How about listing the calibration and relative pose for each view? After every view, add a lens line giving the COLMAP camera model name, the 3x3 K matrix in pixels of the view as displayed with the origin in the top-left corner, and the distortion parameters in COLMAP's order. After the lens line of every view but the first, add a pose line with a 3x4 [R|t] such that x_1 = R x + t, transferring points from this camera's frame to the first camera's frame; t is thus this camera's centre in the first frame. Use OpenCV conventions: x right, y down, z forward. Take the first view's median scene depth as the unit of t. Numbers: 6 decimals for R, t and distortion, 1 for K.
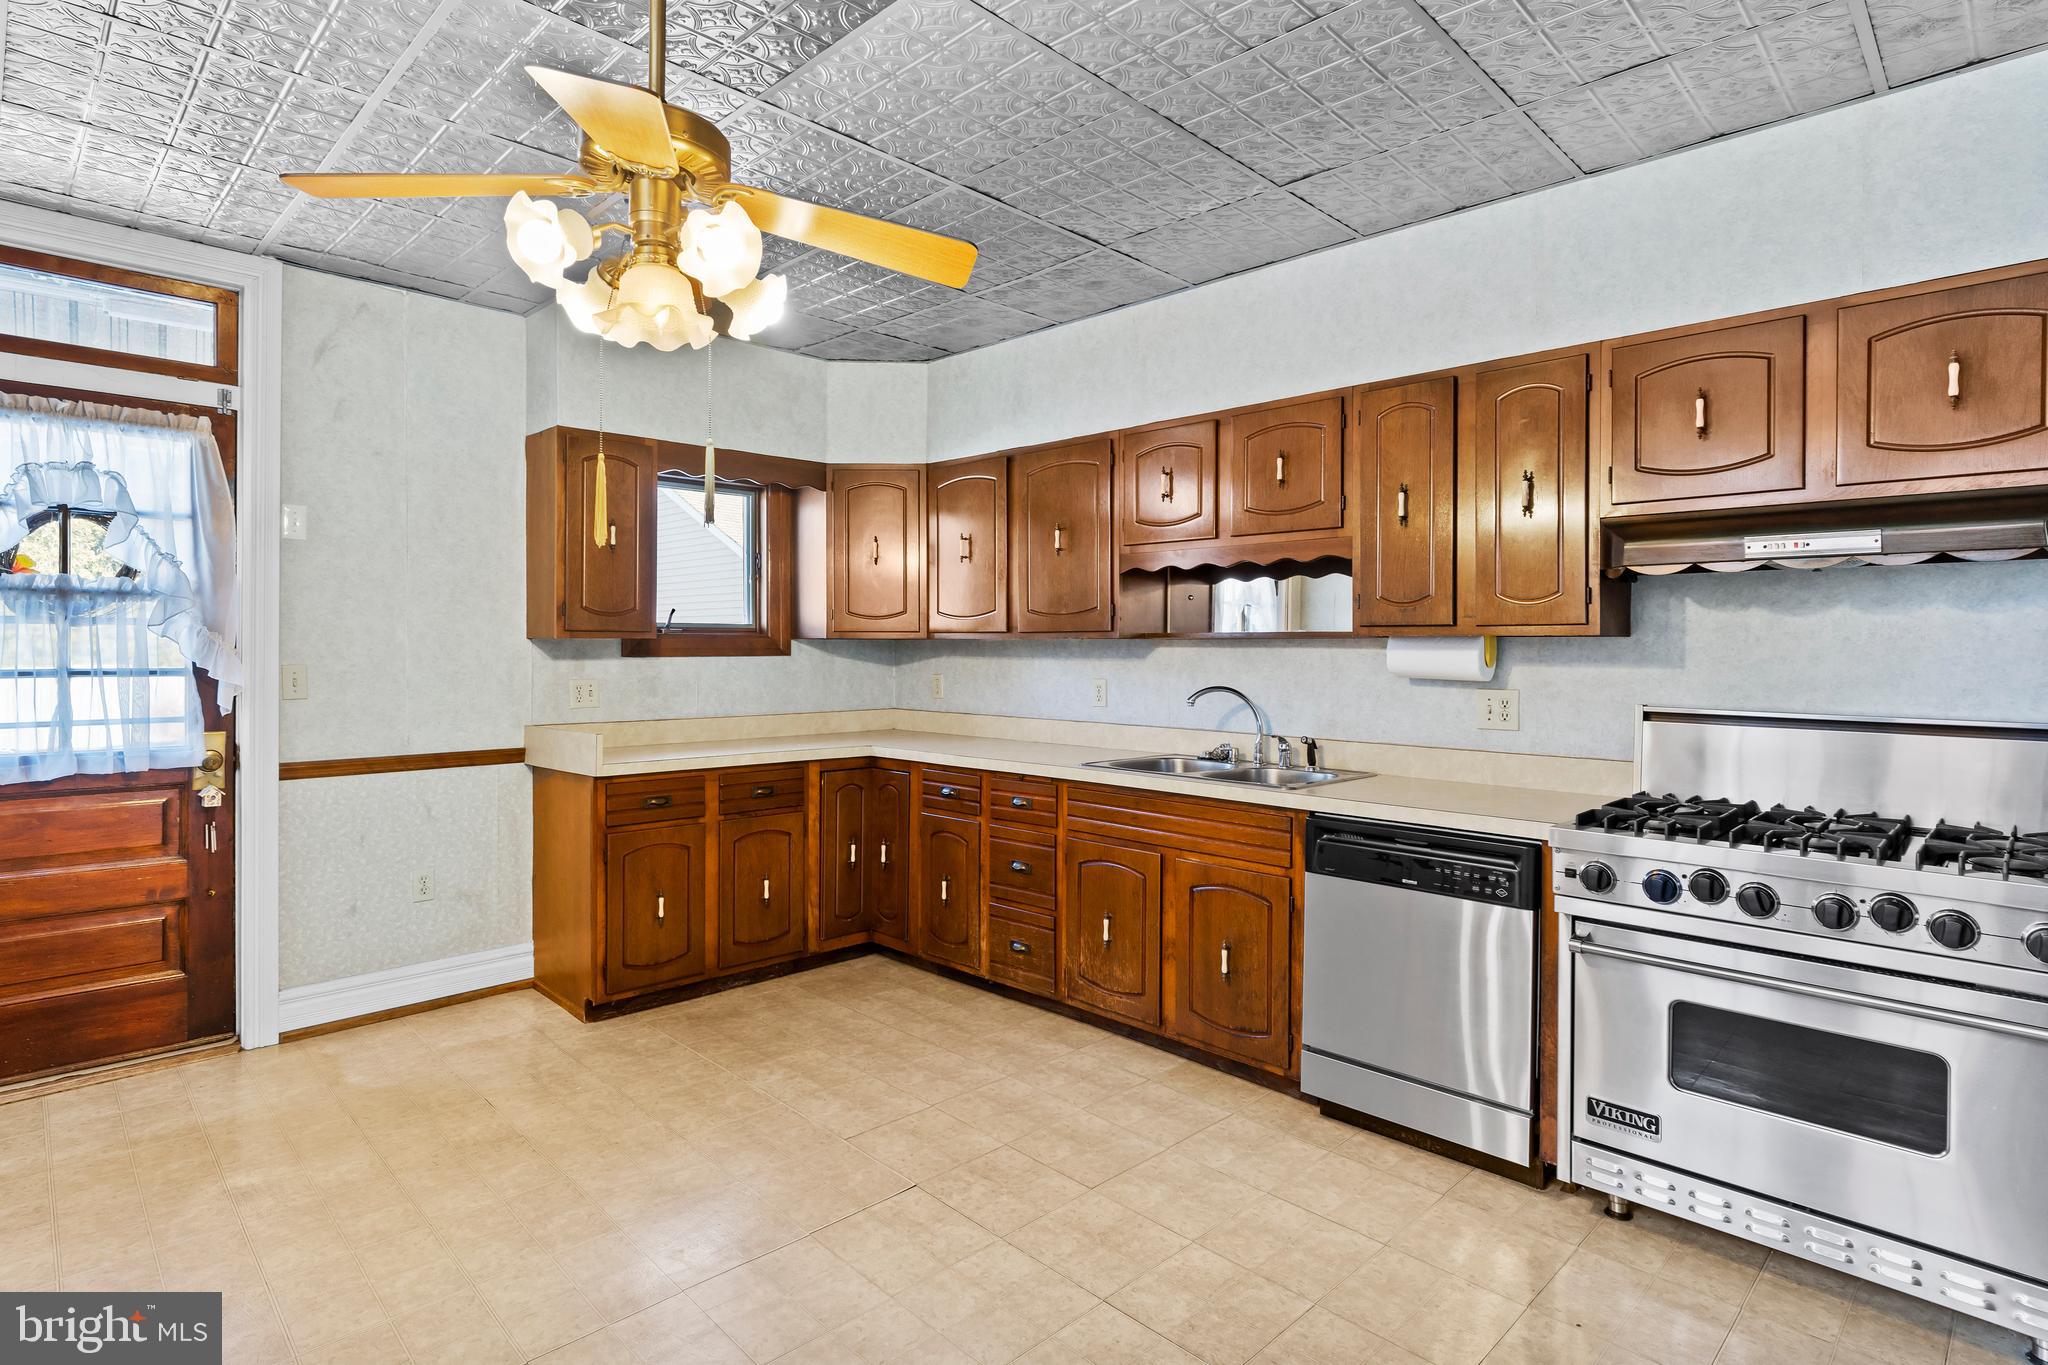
lens RADIAL K [[1062.3, 0, 1023.2], [0, 1062.3, 661.3], [0, 0, 1]] dist [-0.005819, 0.001358]
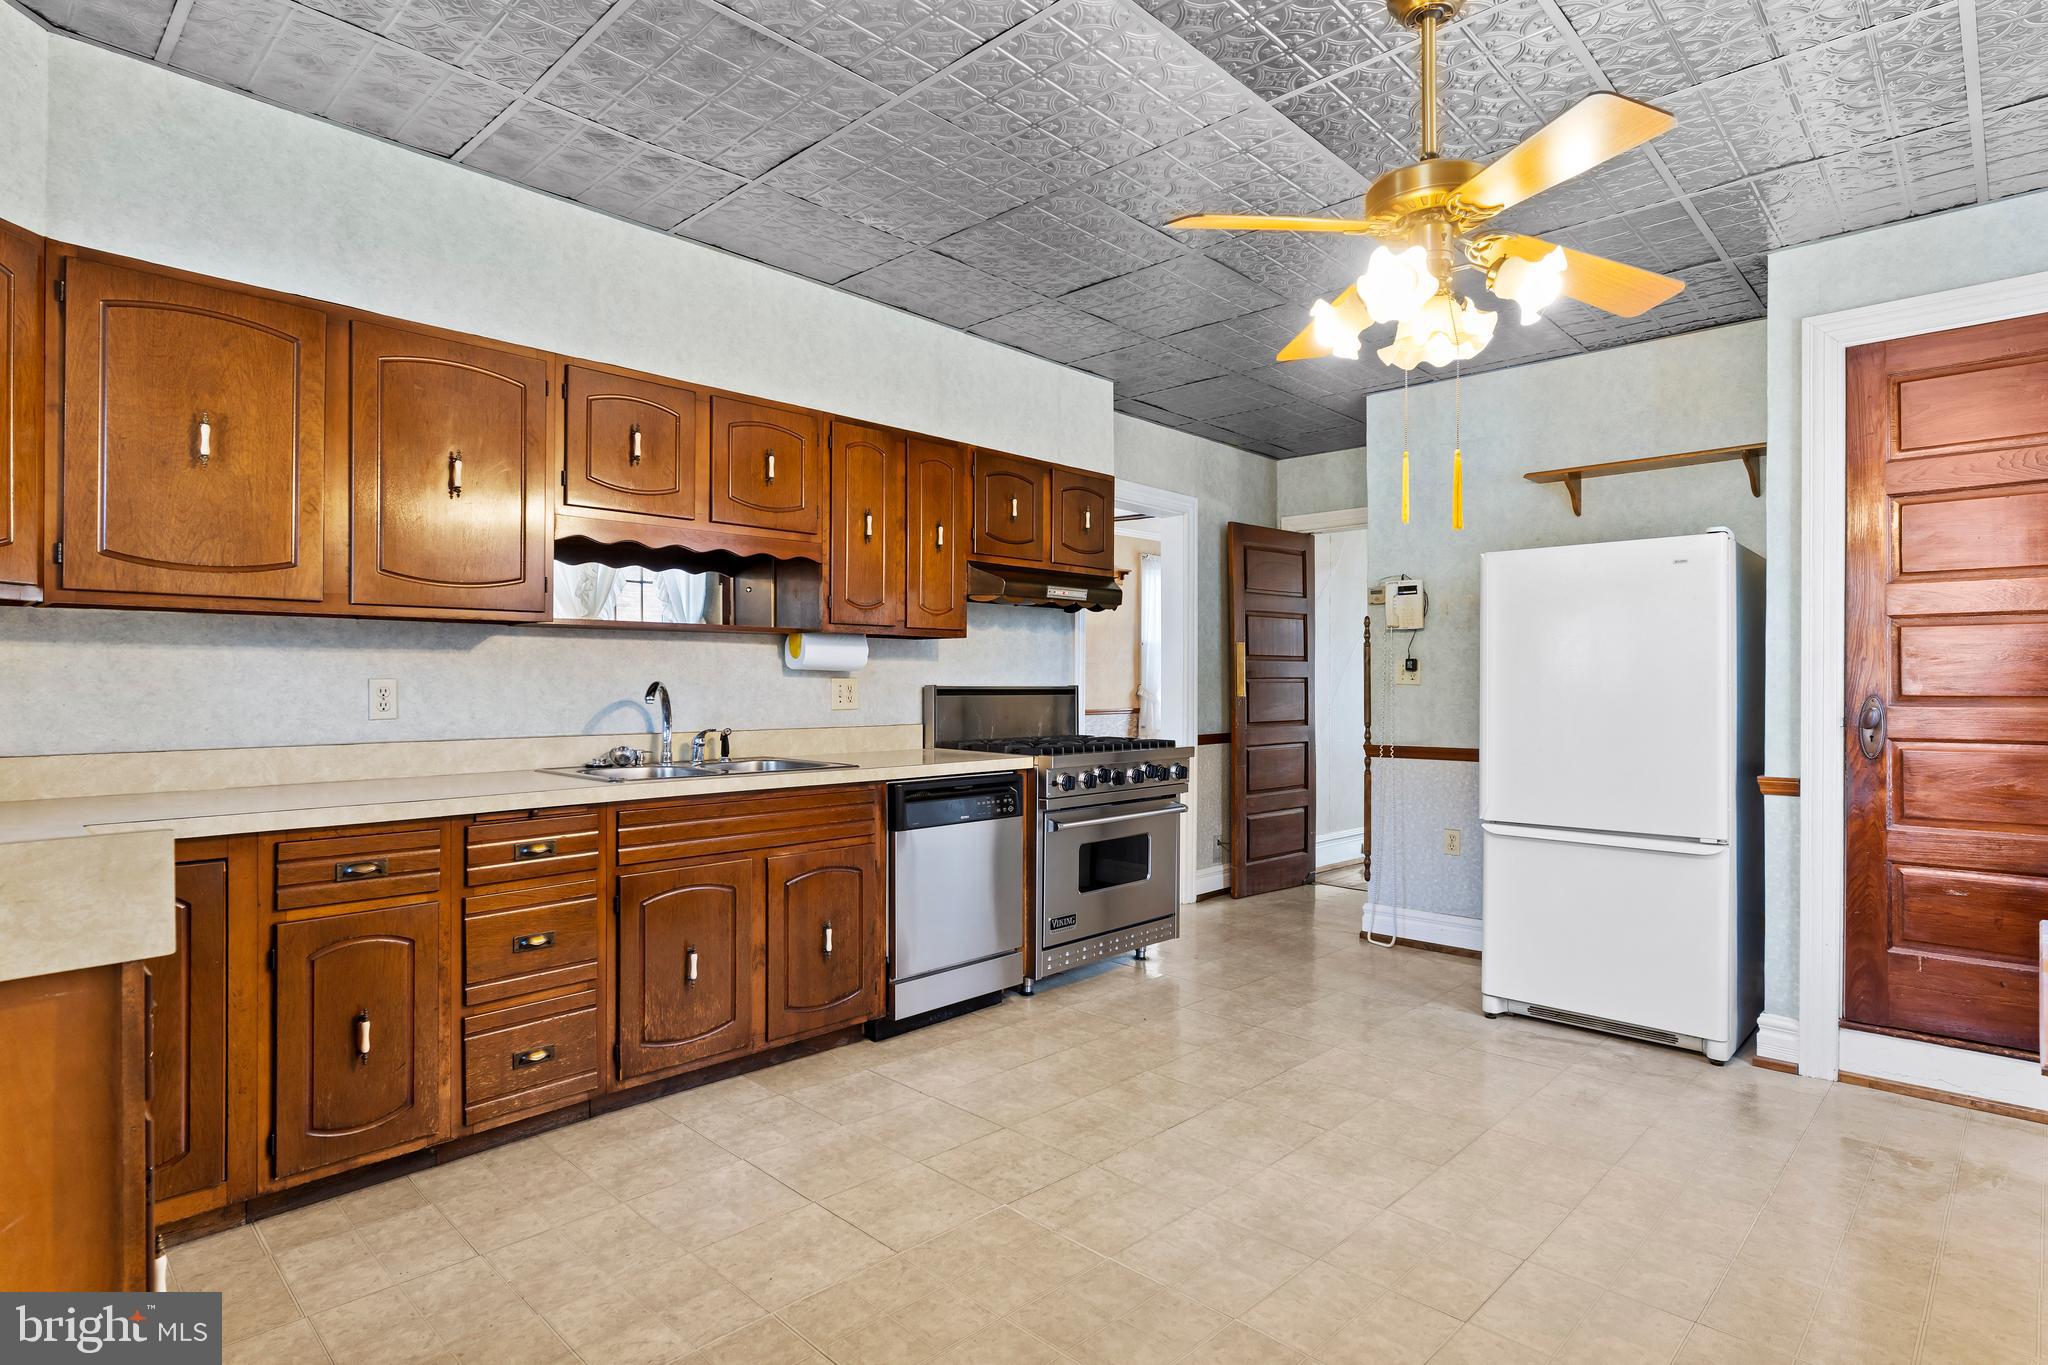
lens RADIAL K [[1062.7, 0, 1024.0], [0, 1062.7, 682.5], [0, 0, 1]] dist [0.000569, 0.001067]
pose [[-0.020491, -0.009306, 0.999747, -0.741844], [0.008523, 0.999919, 0.009482, 0.019205], [-0.999754, 0.008715, -0.020410, 0.719231]]
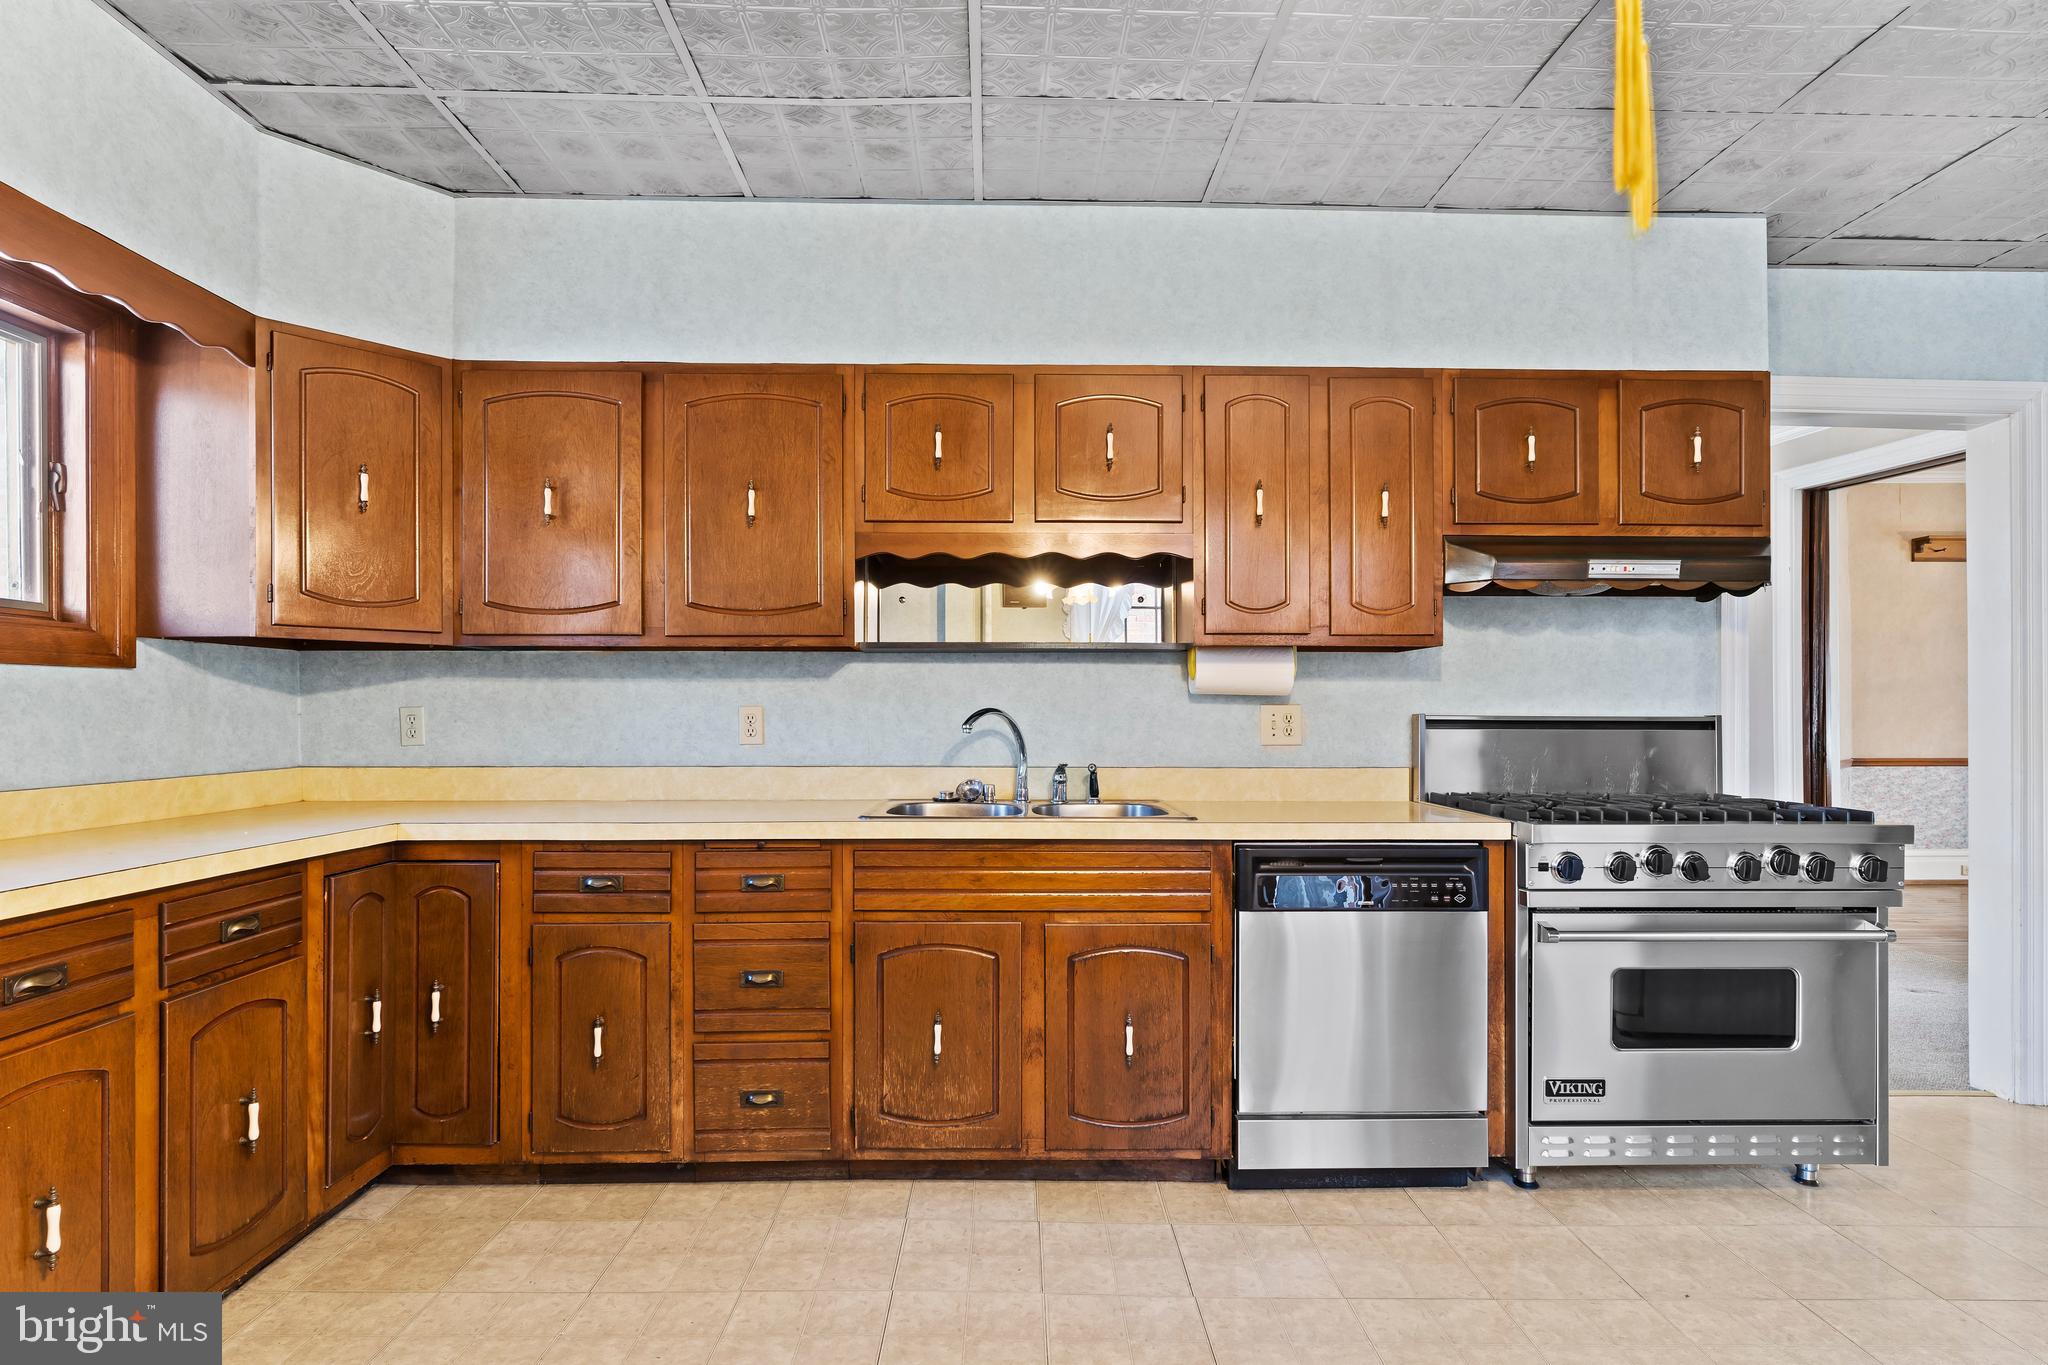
lens RADIAL K [[1057.4, 0, 1019.4], [0, 1057.4, 712.3], [0, 0, 1]] dist [-0.005475, 0.000460]
pose [[0.692752, -0.004498, 0.721162, -0.387343], [0.012068, 0.999913, -0.005356, 0.031987], [-0.721075, 0.012414, 0.692746, 0.435390]]
